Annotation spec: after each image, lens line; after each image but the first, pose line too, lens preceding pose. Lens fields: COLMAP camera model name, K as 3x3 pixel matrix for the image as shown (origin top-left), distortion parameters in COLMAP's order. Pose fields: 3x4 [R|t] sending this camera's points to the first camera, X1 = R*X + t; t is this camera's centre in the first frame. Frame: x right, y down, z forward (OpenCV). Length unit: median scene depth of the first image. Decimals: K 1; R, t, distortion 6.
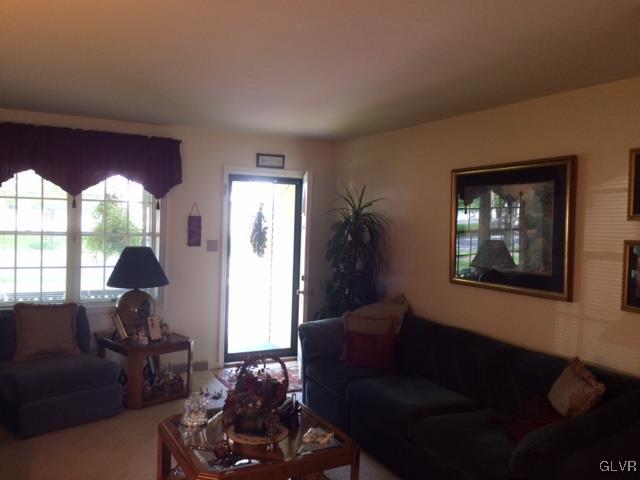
lens RADIAL K [[544.2, 0, 316.7], [0, 544.2, 241.8], [0, 0, 1]] dist [0.090609, -0.125170]
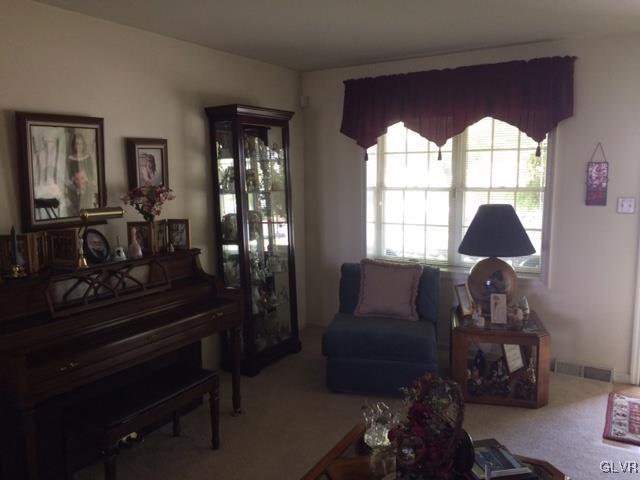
lens RADIAL K [[544.2, 0, 316.7], [0, 544.2, 241.8], [0, 0, 1]] dist [0.090609, -0.125170]
pose [[0.527180, 0.076504, -0.846303, 0.216552], [-0.011462, 0.996489, 0.082940, -0.000716], [0.849676, -0.034024, 0.526206, 0.352402]]
